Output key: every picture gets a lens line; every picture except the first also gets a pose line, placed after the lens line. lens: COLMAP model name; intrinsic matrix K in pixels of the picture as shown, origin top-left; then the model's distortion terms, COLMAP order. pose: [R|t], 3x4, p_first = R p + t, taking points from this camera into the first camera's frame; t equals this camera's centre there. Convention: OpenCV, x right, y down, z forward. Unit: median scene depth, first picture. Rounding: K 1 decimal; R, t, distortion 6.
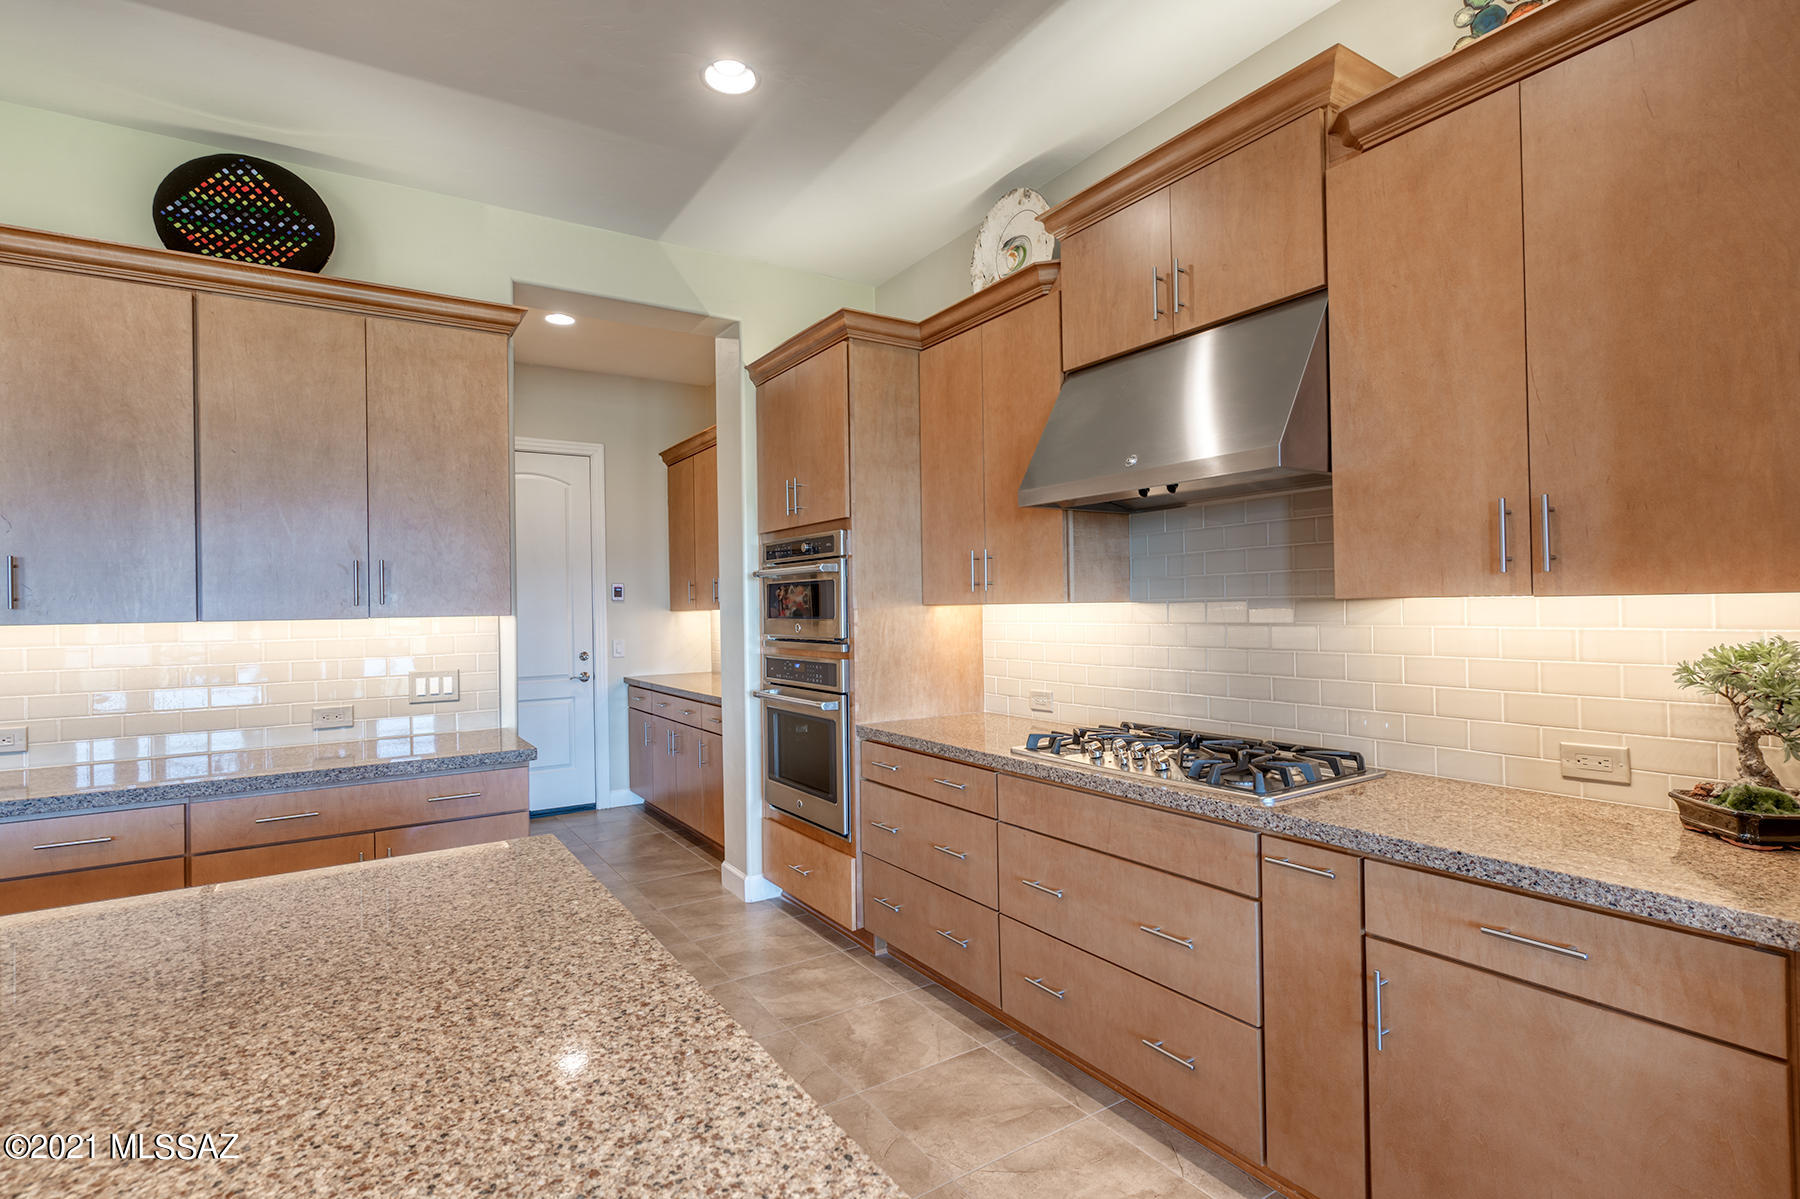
lens RADIAL K [[878.6, 0, 900.0], [0, 878.6, 599.5], [0, 0, 1]] dist [-0.000360, -0.000574]
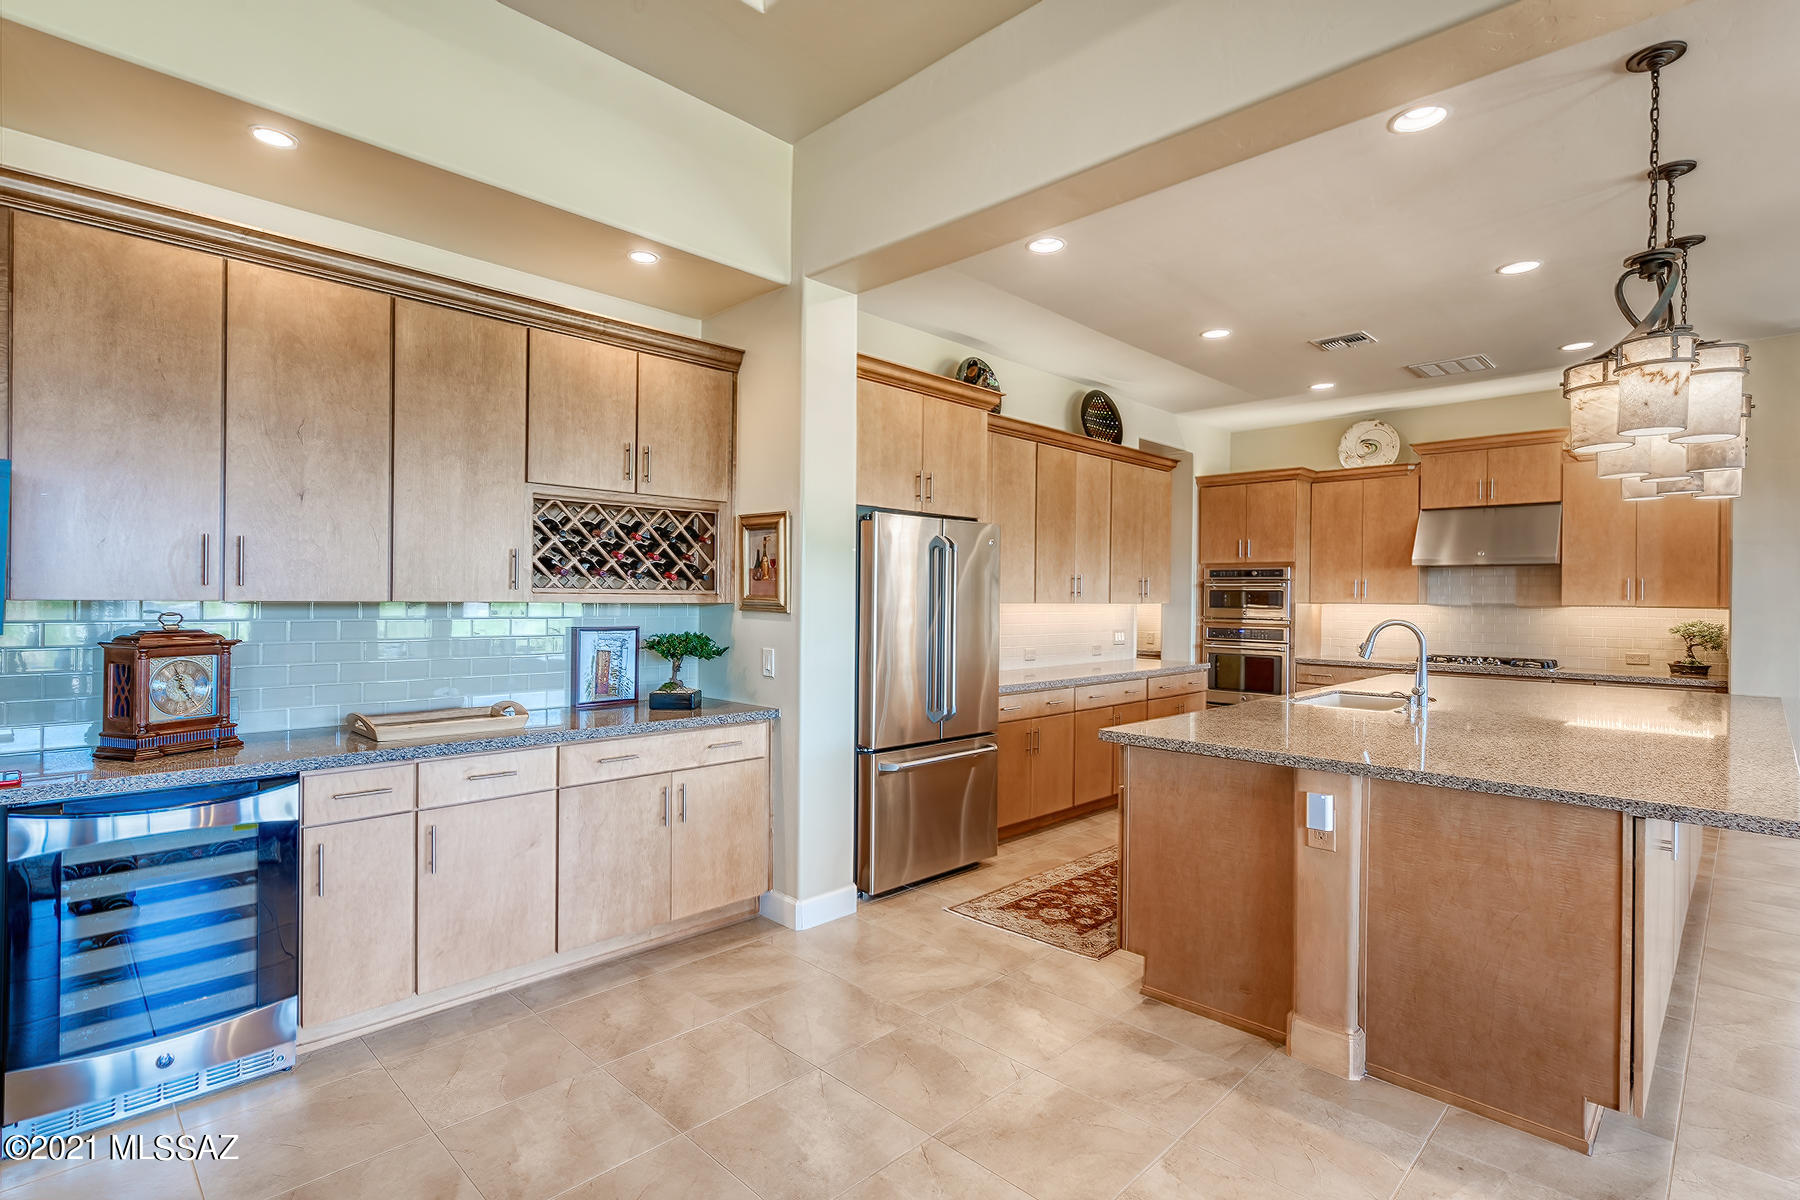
lens RADIAL K [[867.2, 0, 905.7], [0, 867.2, 600.9], [0, 0, 1]] dist [0.004747, 0.000564]
pose [[0.975421, 0.025725, 0.218842, -1.570355], [-0.027819, 0.999592, 0.006495, 0.016207], [-0.218586, -0.012423, 0.975739, -0.949055]]
